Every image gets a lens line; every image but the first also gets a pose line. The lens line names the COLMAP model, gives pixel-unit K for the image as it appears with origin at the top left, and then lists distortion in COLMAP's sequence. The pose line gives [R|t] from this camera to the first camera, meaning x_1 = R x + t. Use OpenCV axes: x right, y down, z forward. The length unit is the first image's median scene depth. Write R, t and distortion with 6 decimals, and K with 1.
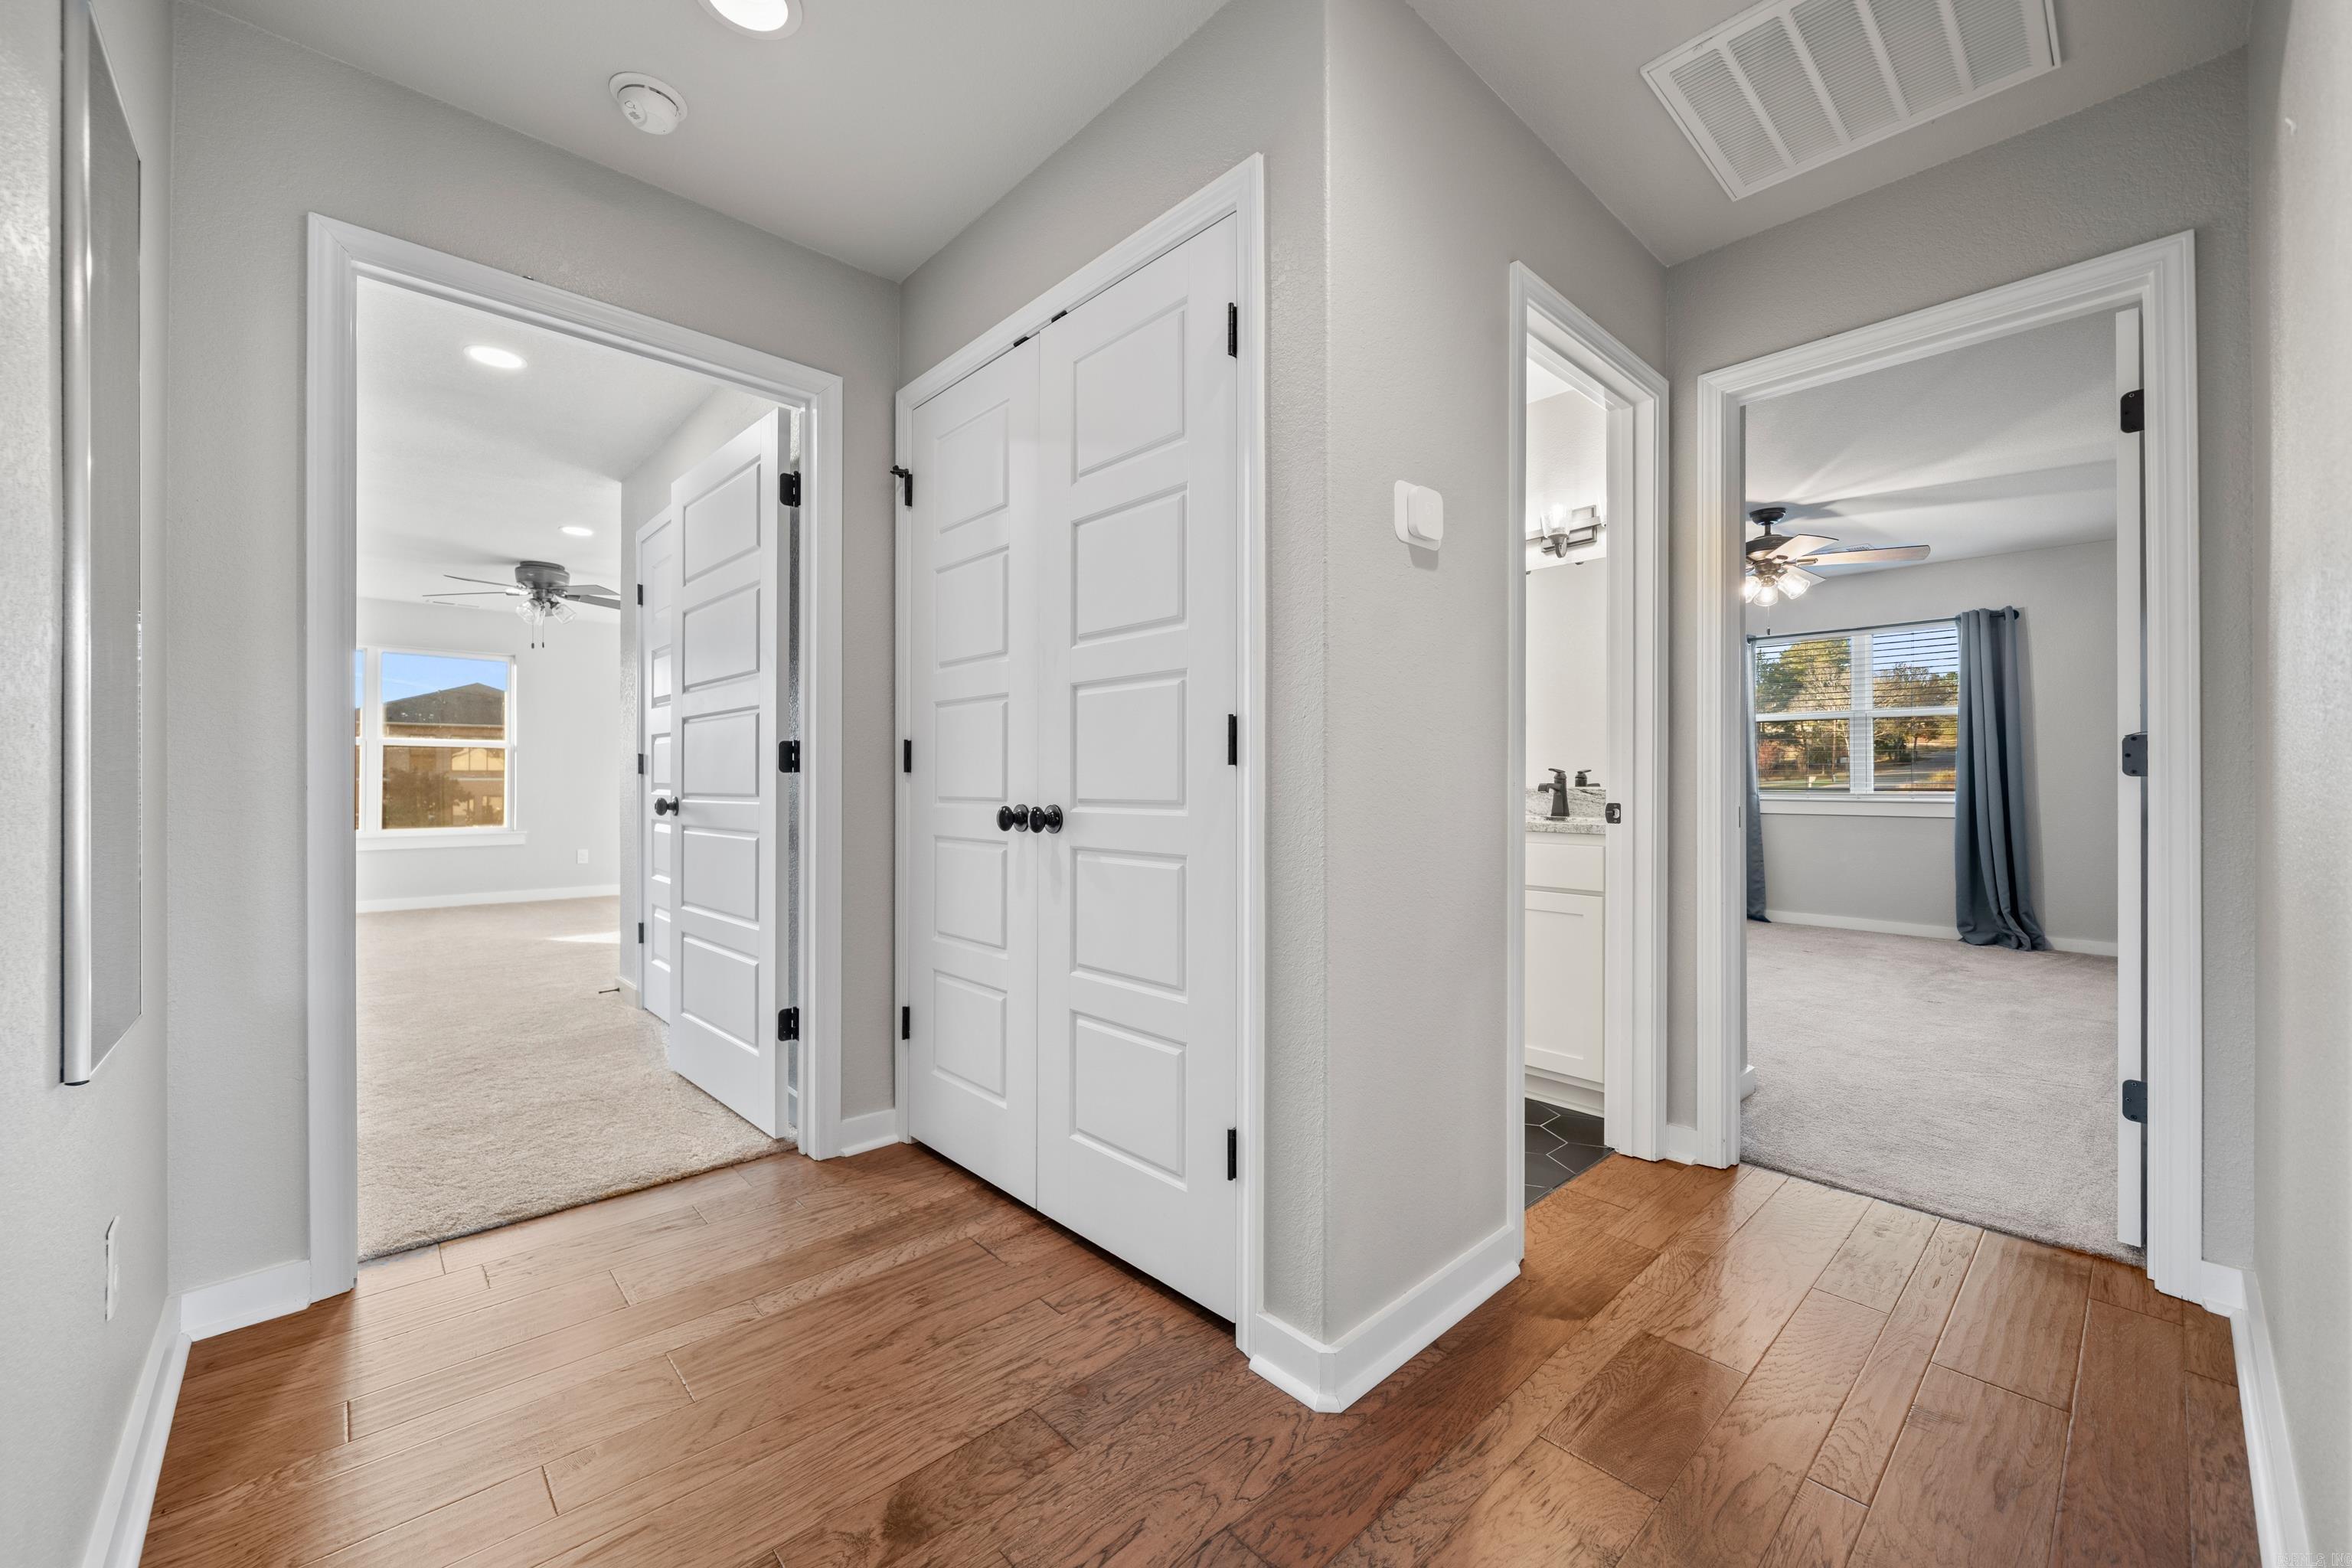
lens RADIAL K [[918.4, 0, 1170.0], [0, 918.4, 771.3], [0, 0, 1]] dist [-0.000846, -0.000026]
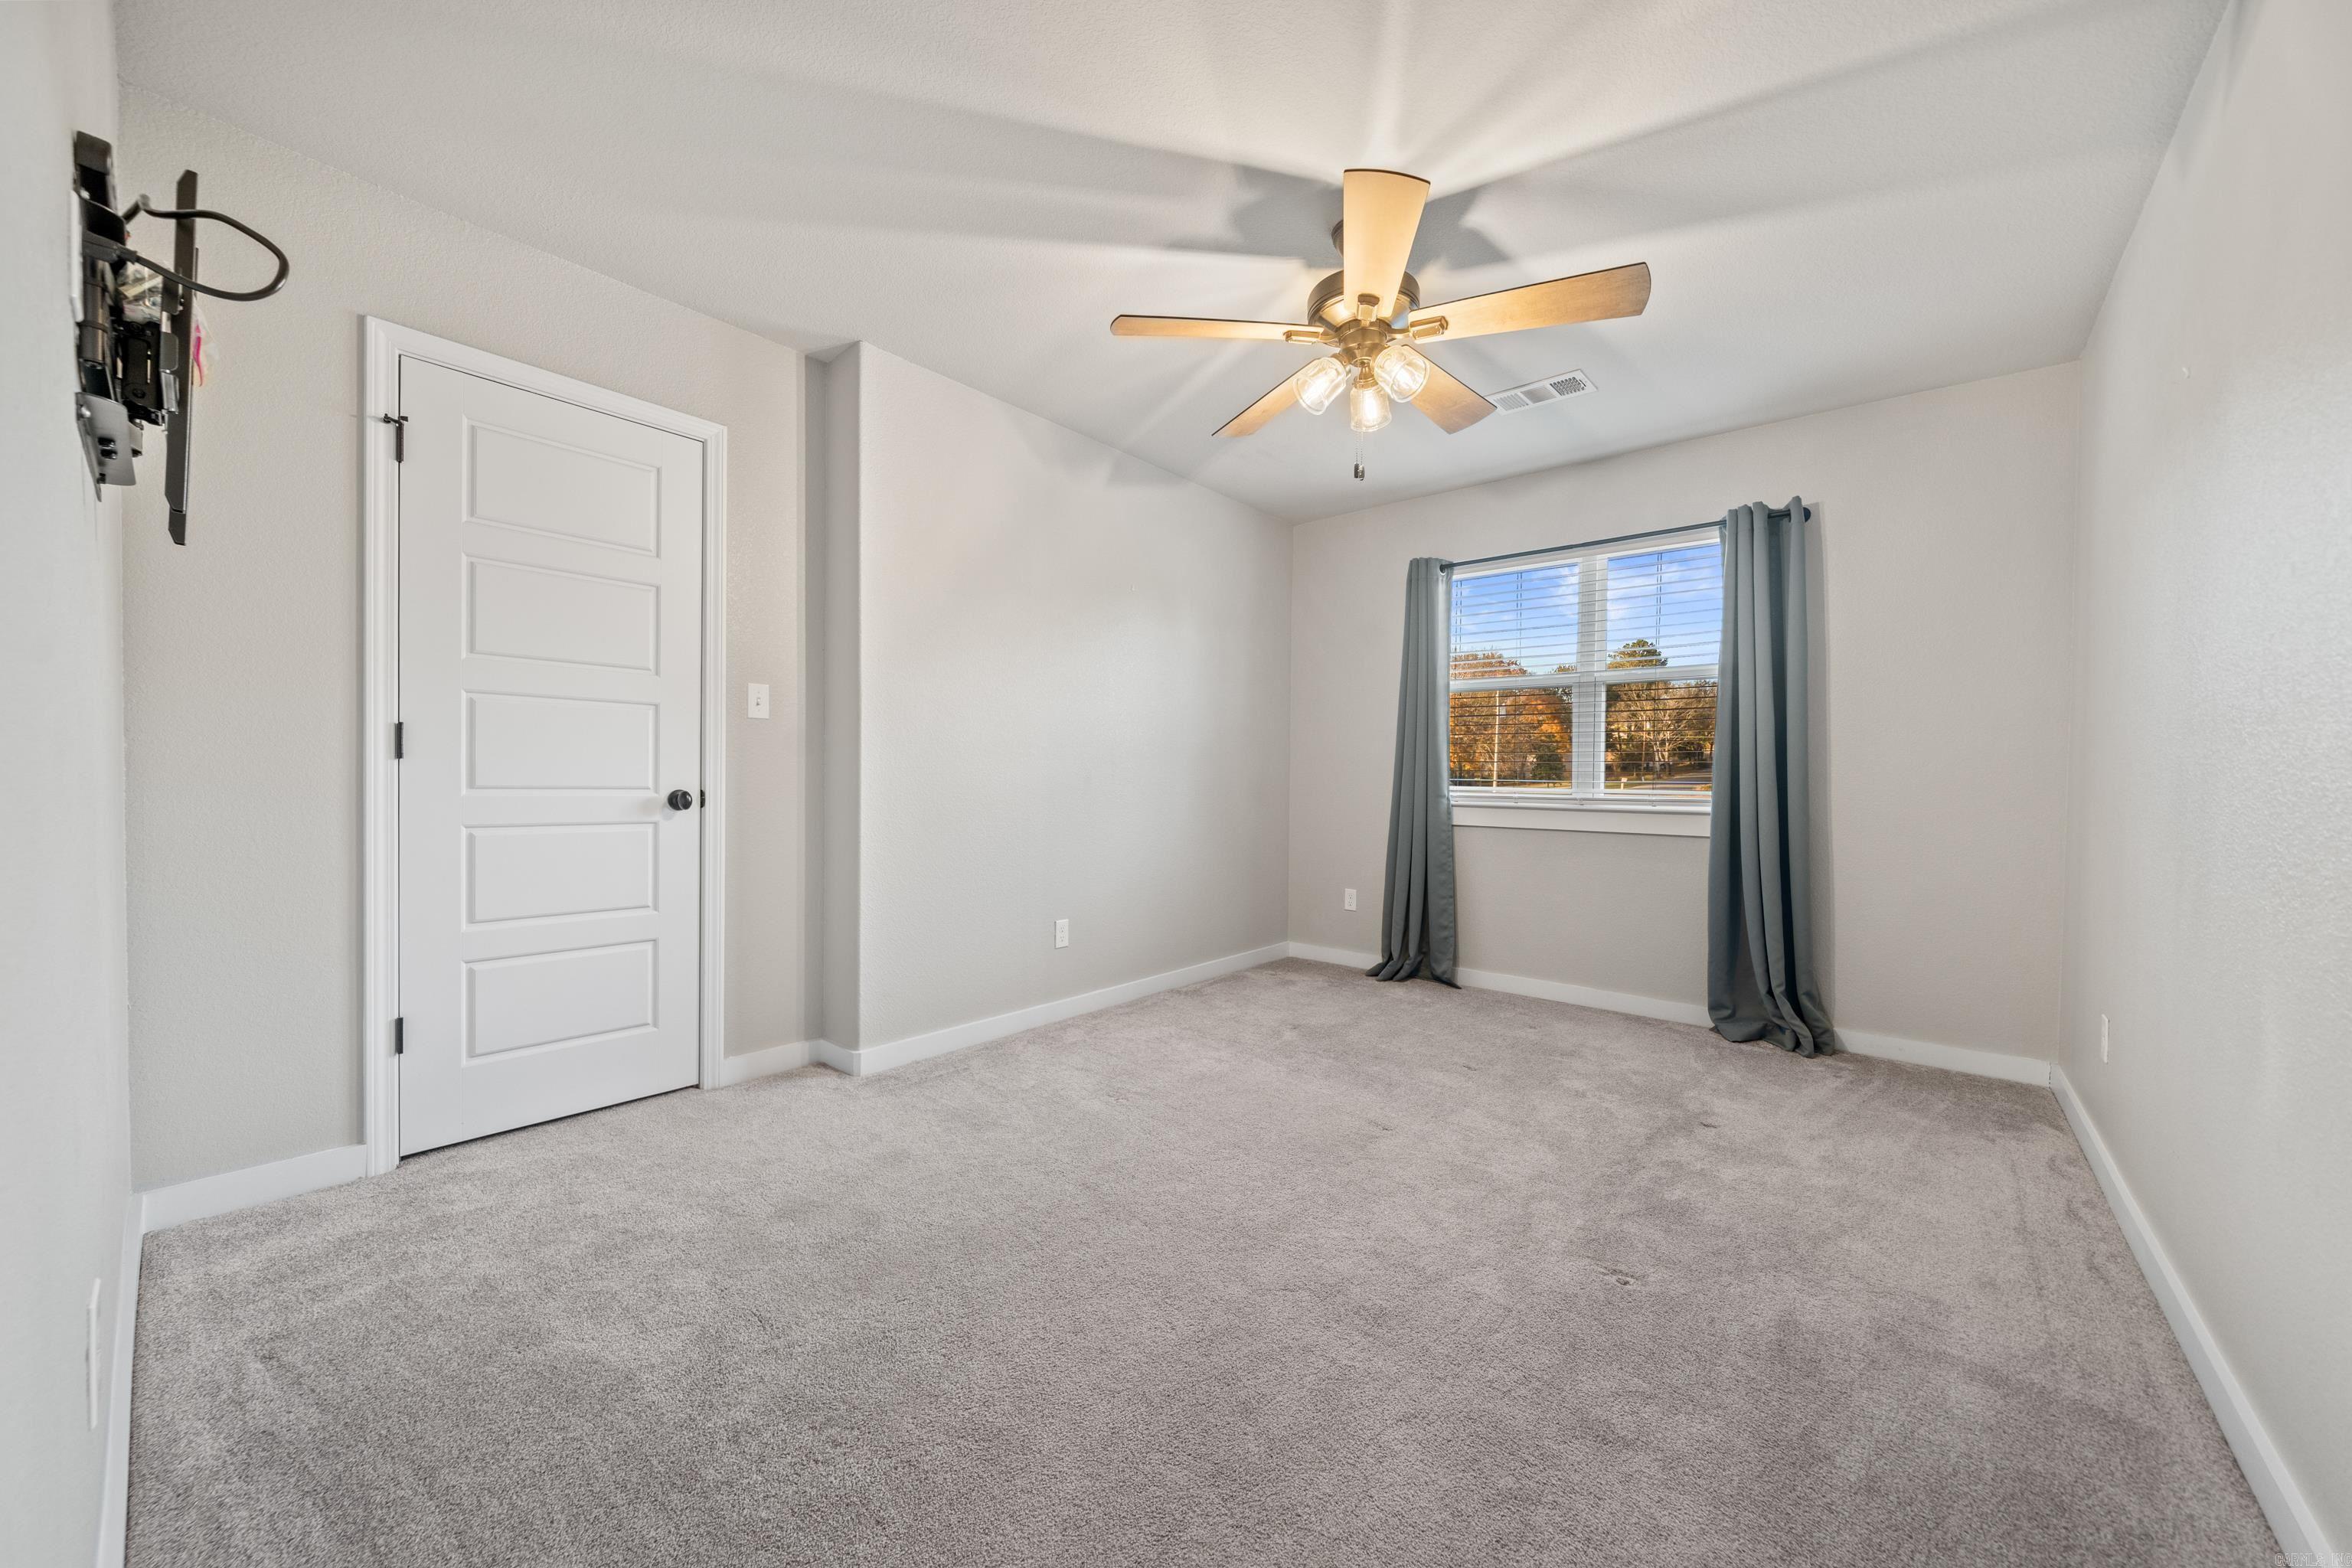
lens RADIAL K [[854.6, 0, 1176.0], [0, 854.6, 784.0], [0, 0, 1]] dist [0.000198, 0.000019]
pose [[0.992607, 0.012067, 0.120773, 0.424877], [-0.014494, 0.999710, 0.019245, 0.007743], [-0.120506, -0.020853, 0.992494, 0.467018]]
